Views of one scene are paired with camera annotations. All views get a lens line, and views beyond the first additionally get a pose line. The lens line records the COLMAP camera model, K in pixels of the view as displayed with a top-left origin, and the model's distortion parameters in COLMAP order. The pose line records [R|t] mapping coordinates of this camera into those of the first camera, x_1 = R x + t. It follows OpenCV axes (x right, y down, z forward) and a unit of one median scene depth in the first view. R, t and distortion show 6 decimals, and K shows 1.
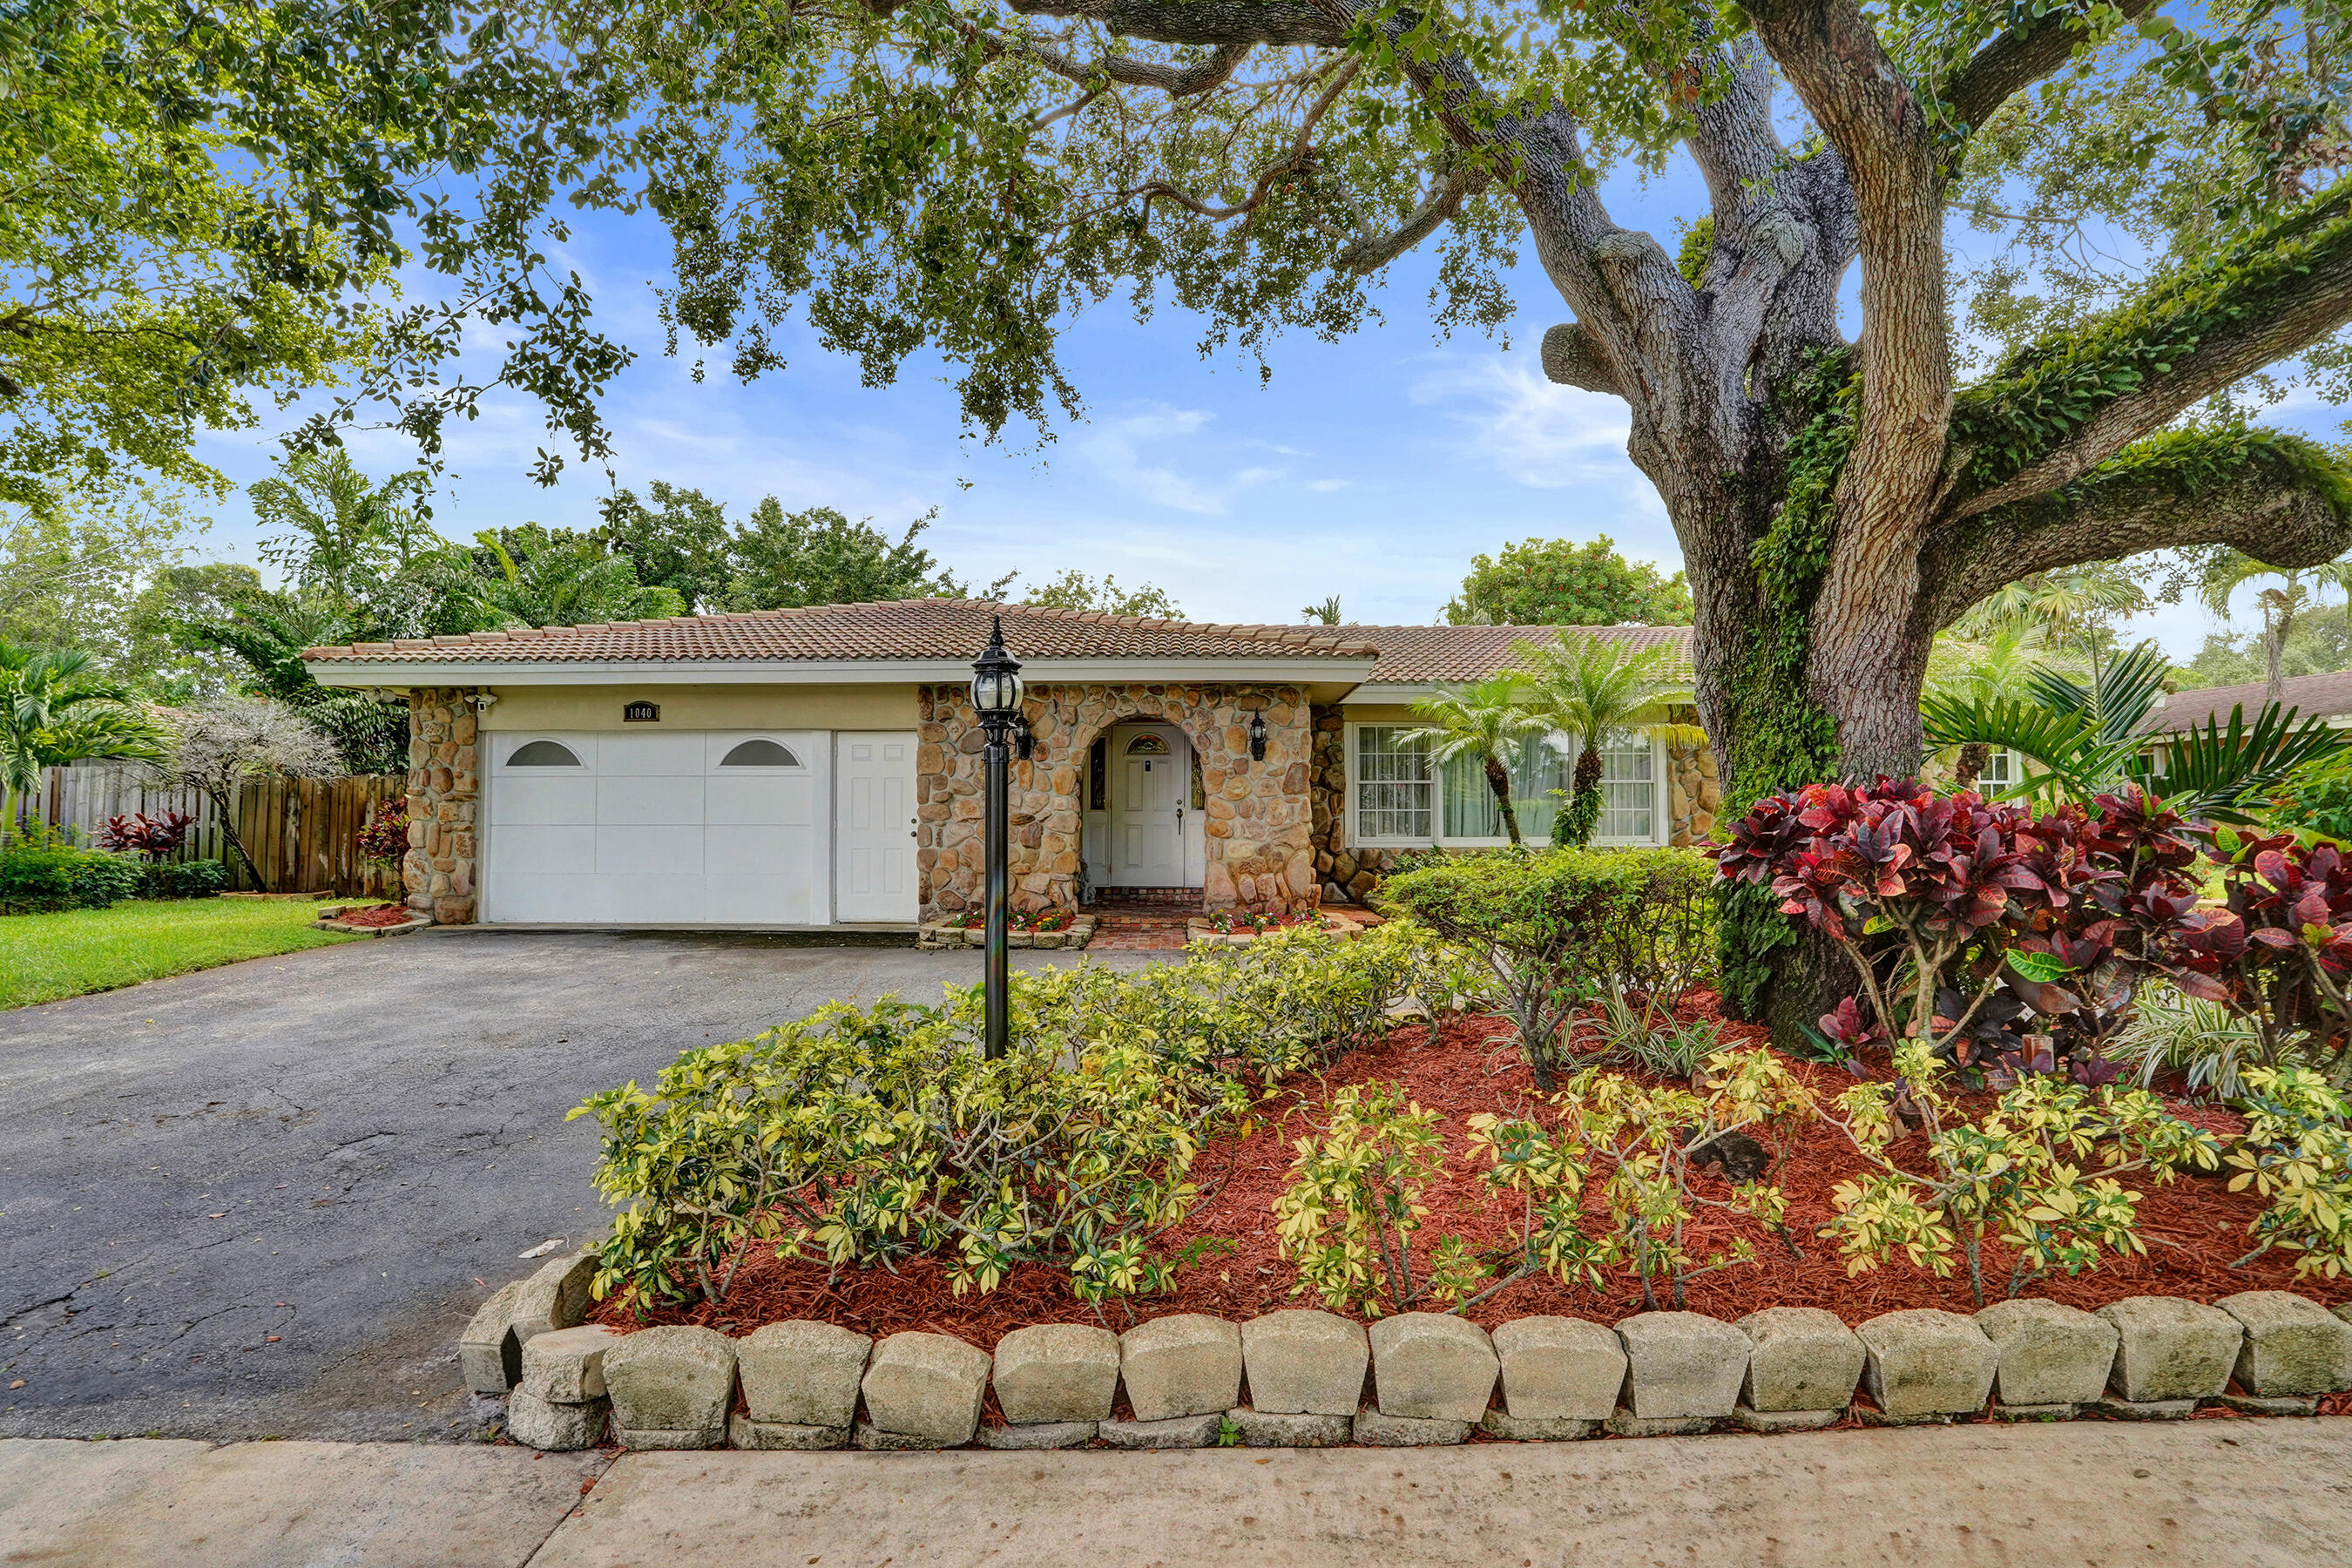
lens RADIAL K [[1107.0, 0, 1178.6], [0, 1107.0, 766.6], [0, 0, 1]] dist [-0.027841, 0.000239]
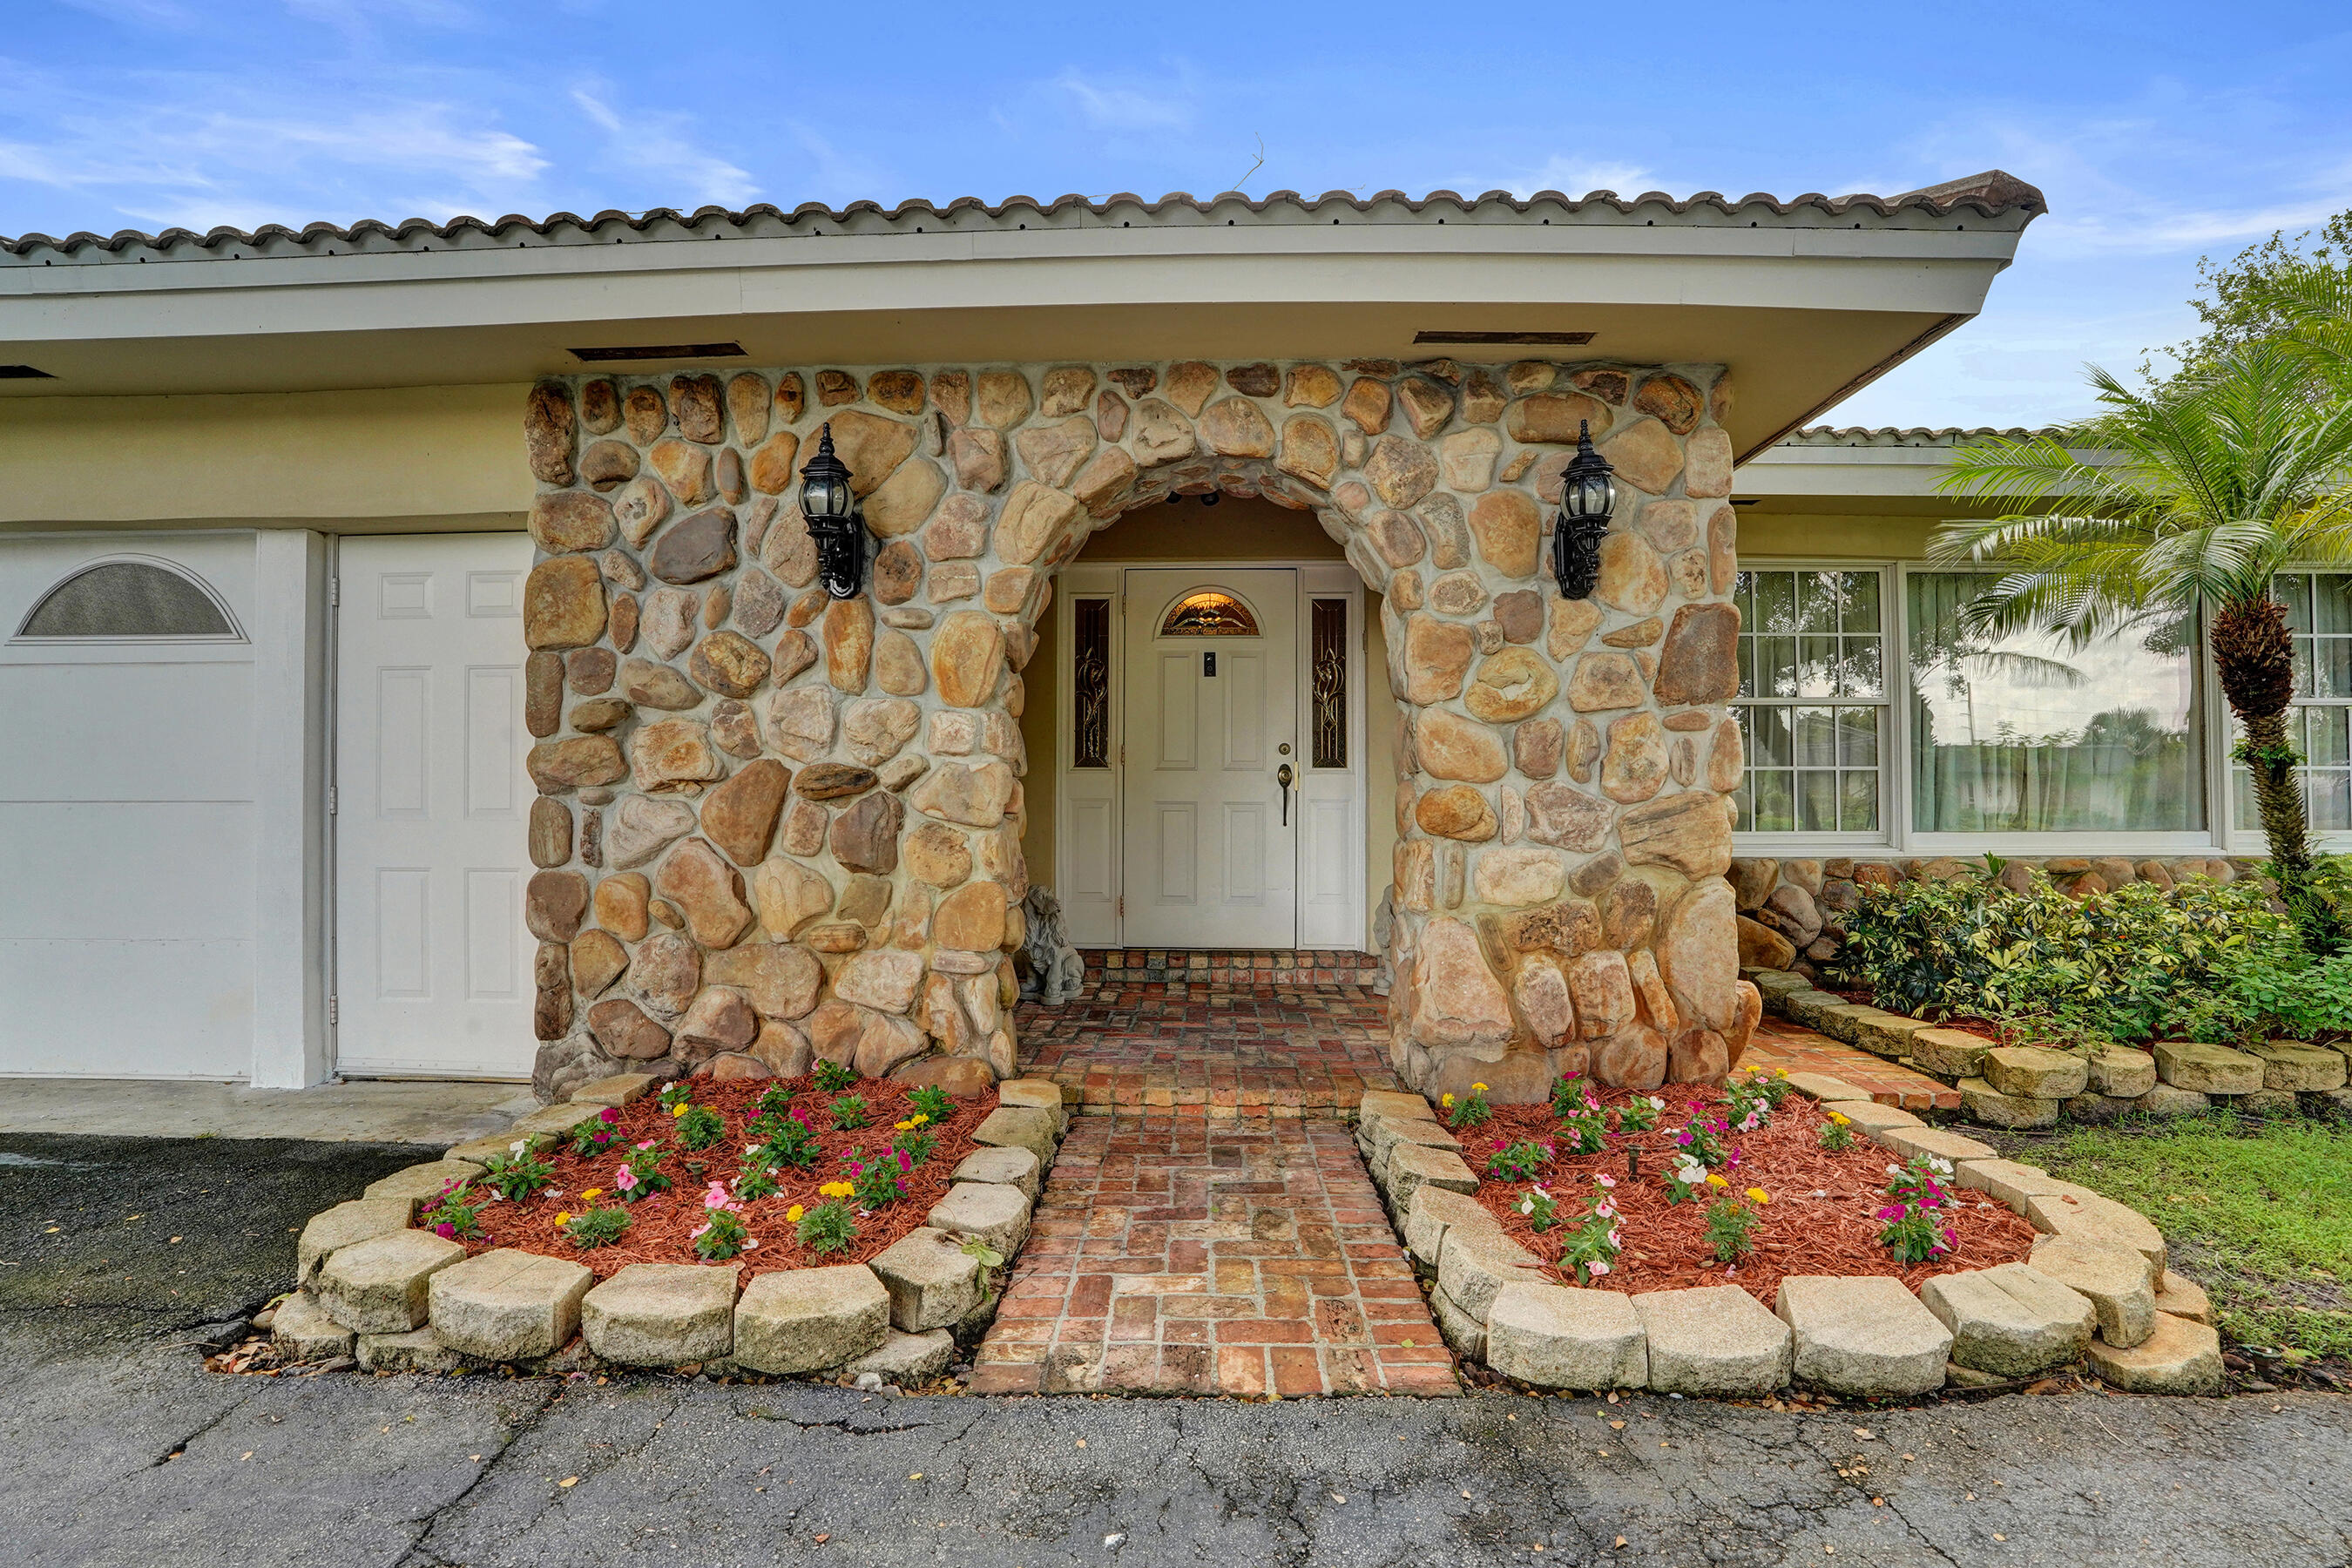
lens RADIAL K [[1096.6, 0, 1187.4], [0, 1096.6, 782.6], [0, 0, 1]] dist [-0.041694, -0.000179]
pose [[0.999807, -0.000410, -0.019659, -0.033341], [0.000943, 0.999632, 0.027128, 0.039052], [0.019640, -0.027141, 0.999439, 0.682982]]
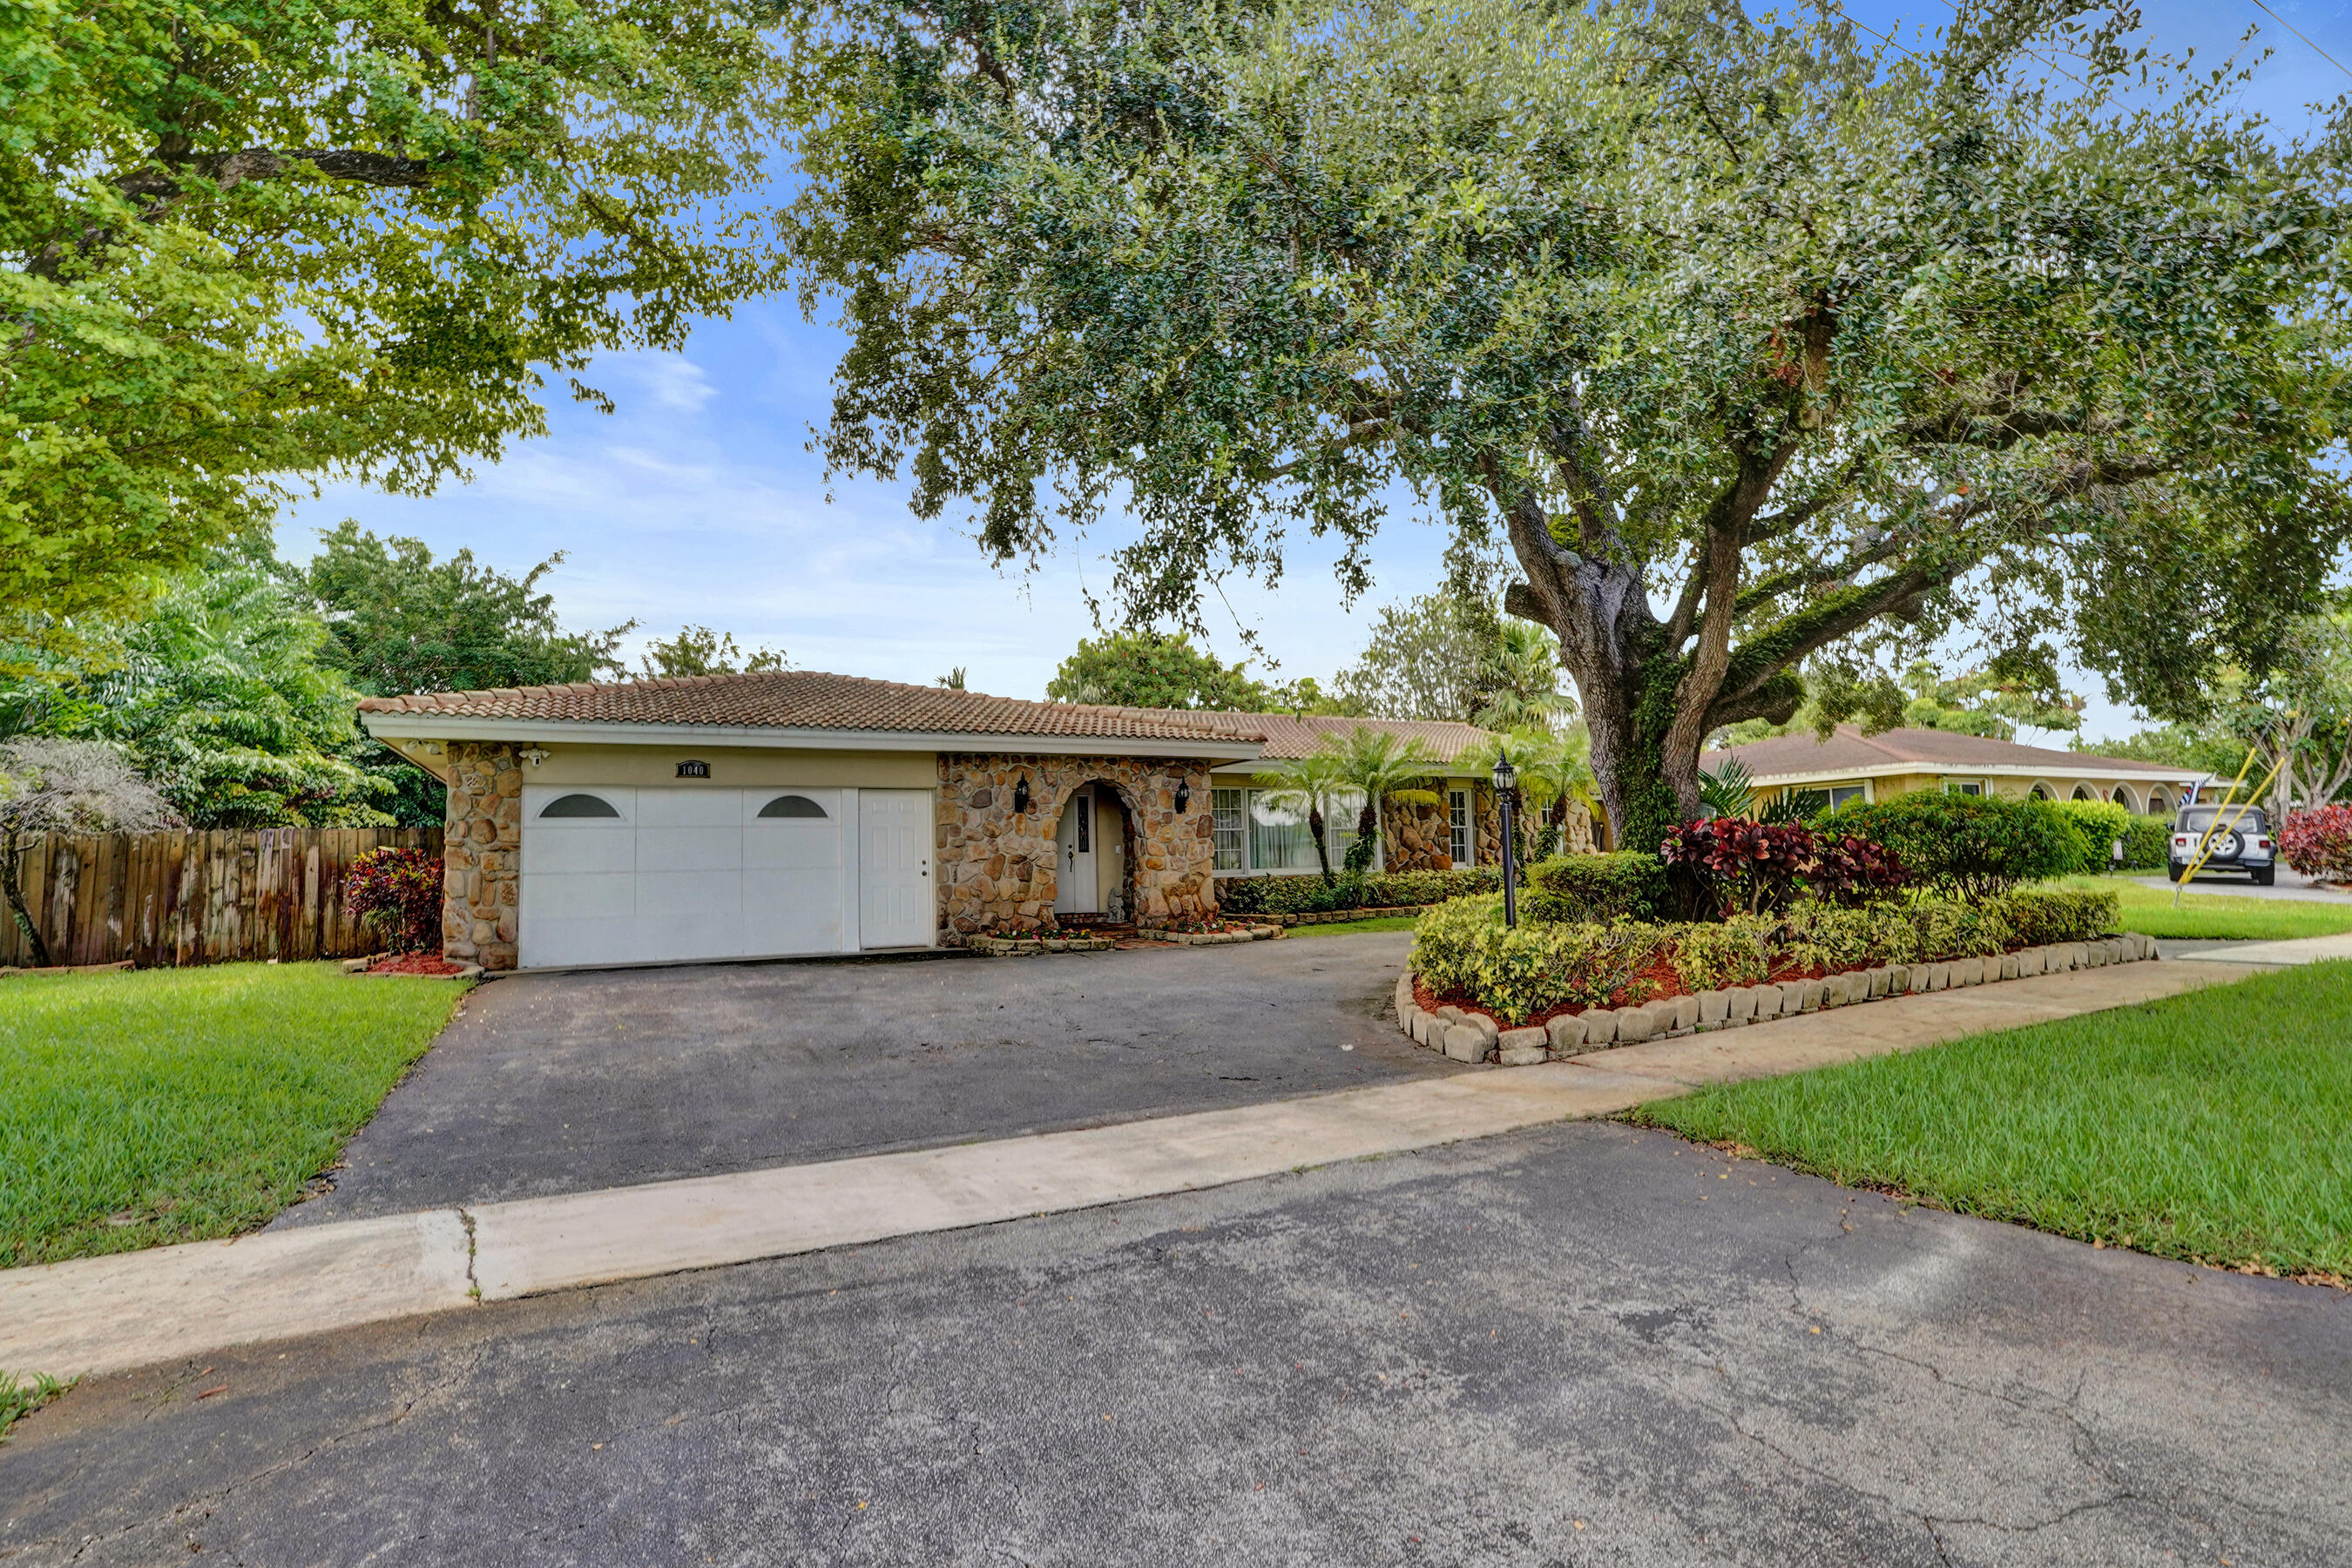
lens RADIAL K [[1096.6, 0, 1187.4], [0, 1096.6, 782.6], [0, 0, 1]] dist [-0.041694, -0.000179]
pose [[0.878801, 0.014474, 0.476968, -0.574675], [0.004355, 0.999255, -0.038349, 0.008271], [-0.477168, 0.035779, 0.878083, -0.212175]]
